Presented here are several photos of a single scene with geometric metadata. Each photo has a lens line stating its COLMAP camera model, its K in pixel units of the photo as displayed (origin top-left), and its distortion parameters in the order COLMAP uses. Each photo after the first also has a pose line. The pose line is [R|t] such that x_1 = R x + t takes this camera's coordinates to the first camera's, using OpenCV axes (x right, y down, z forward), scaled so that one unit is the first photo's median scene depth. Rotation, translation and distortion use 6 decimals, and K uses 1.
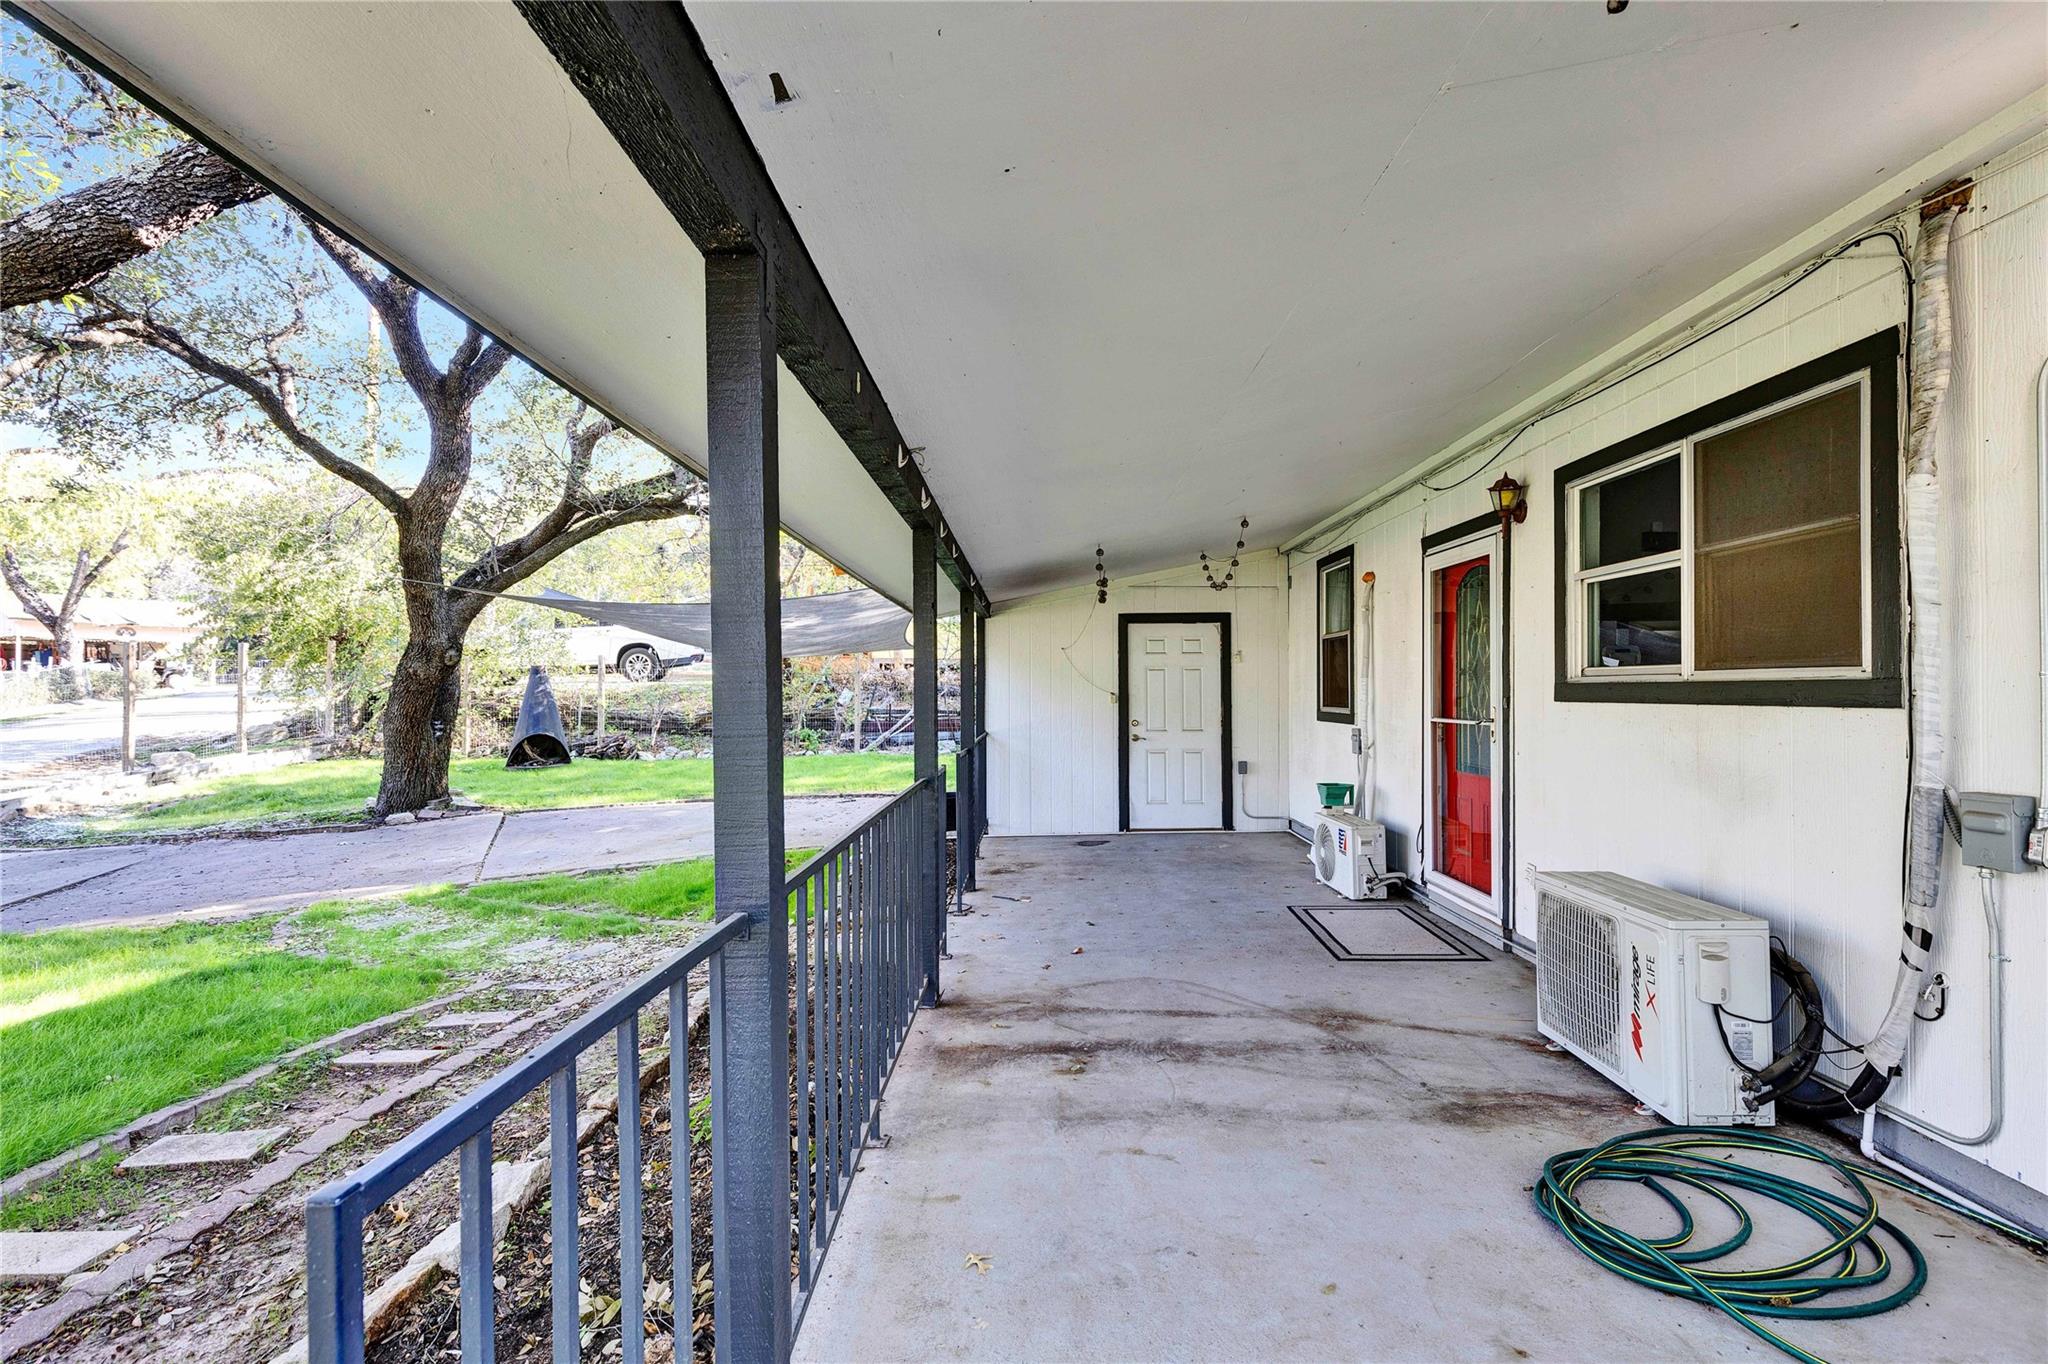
lens RADIAL K [[905.6, 0, 1028.5], [0, 905.6, 680.8], [0, 0, 1]] dist [0.002525, -0.001125]
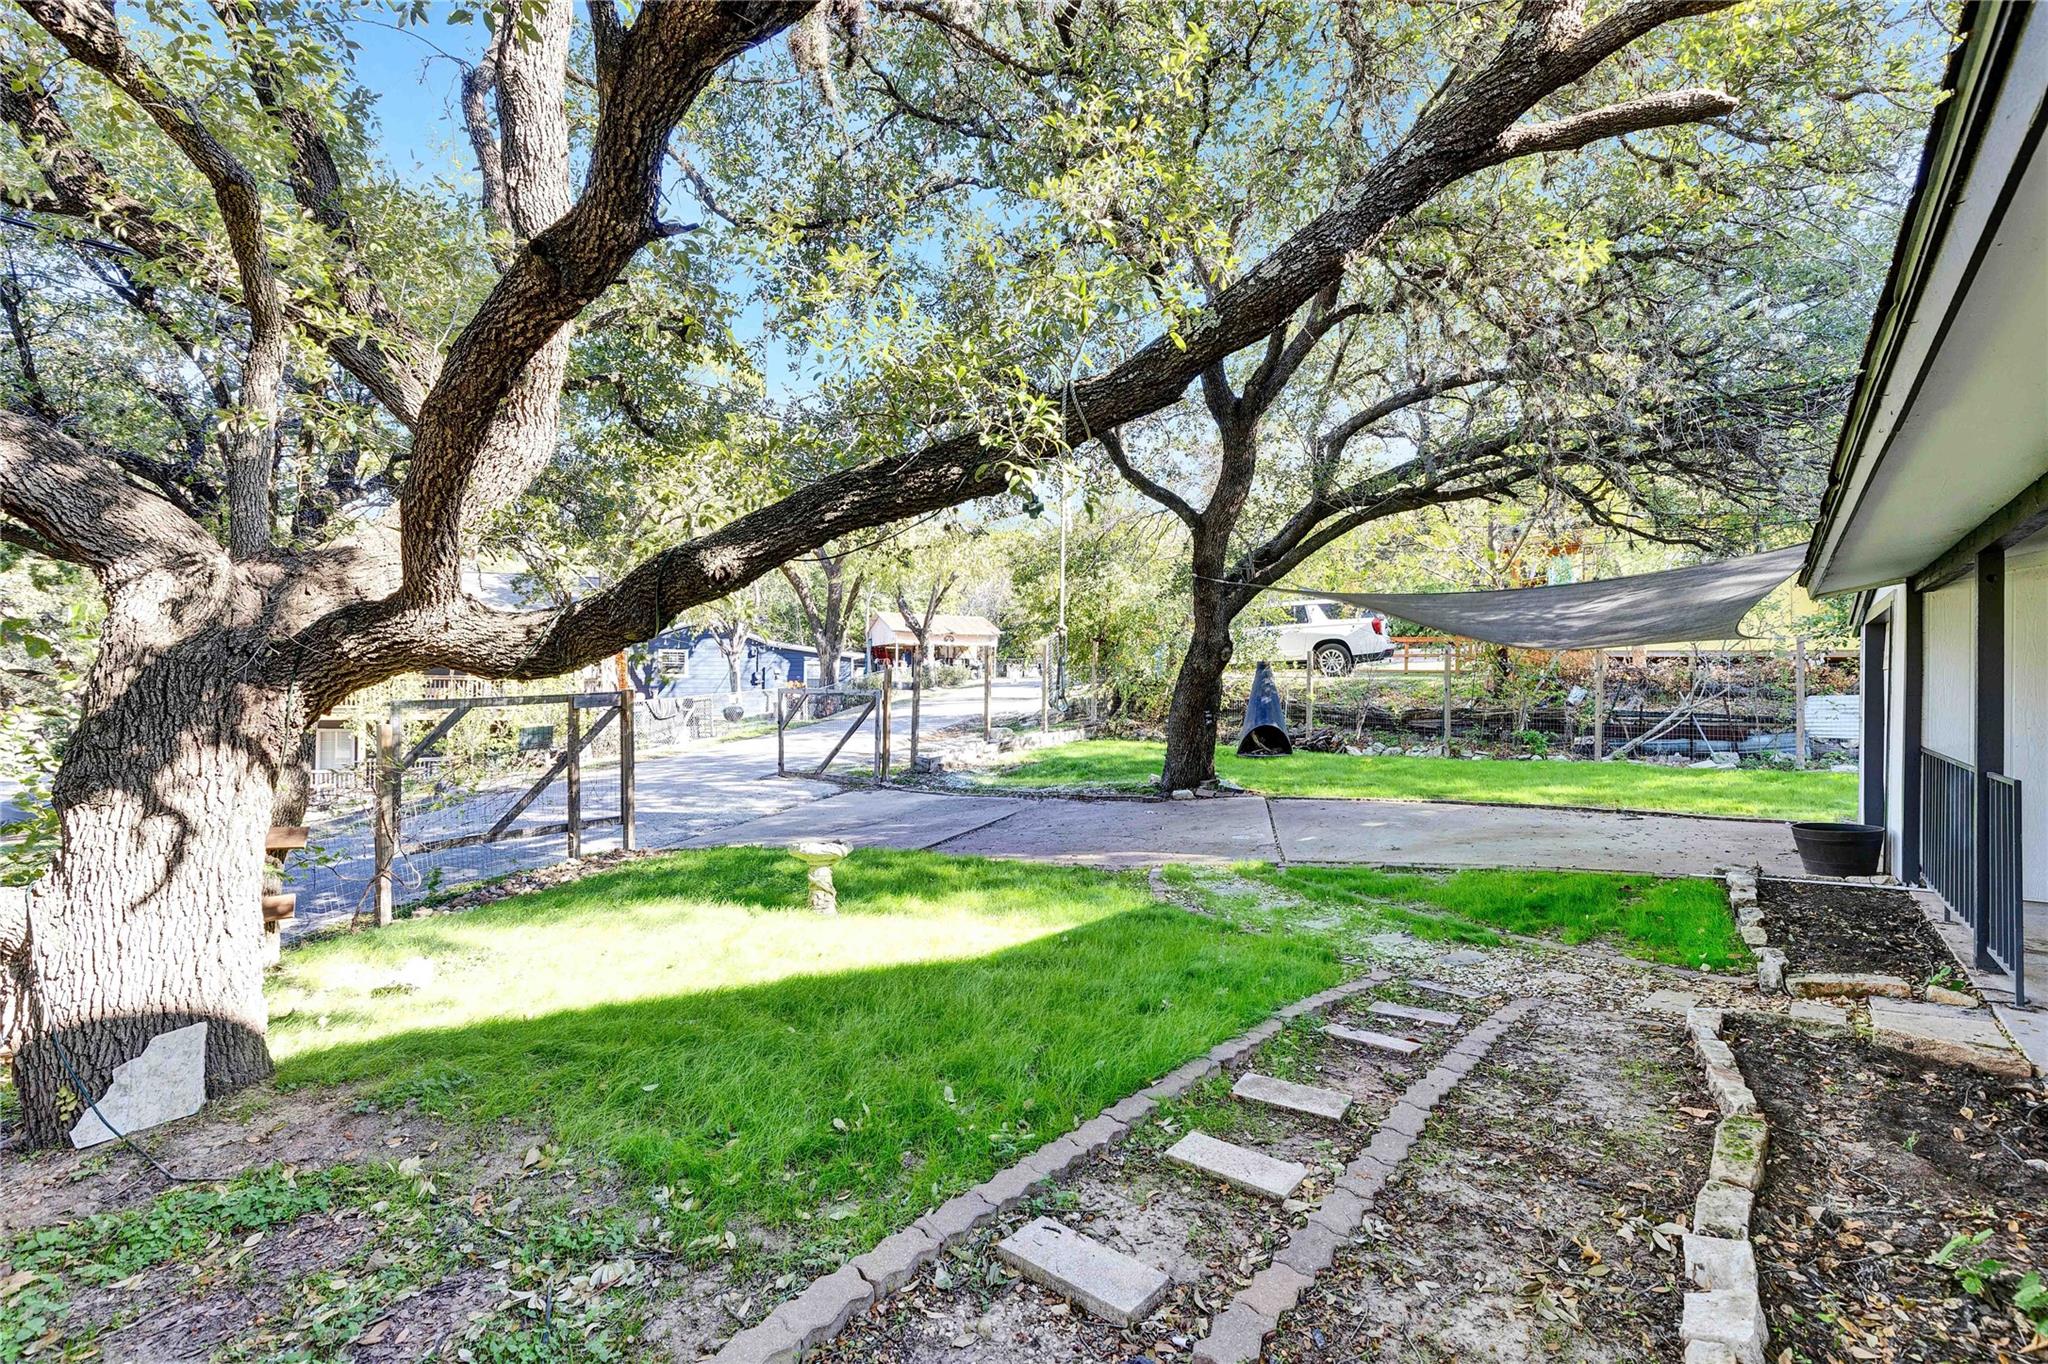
lens RADIAL K [[905.6, 0, 1028.5], [0, 905.6, 680.8], [0, 0, 1]] dist [0.002525, -0.001125]
pose [[0.779826, 0.007974, -0.625945, -0.122550], [-0.004825, 0.999966, 0.006728, 0.000850], [0.625978, -0.002226, 0.779838, -0.016236]]
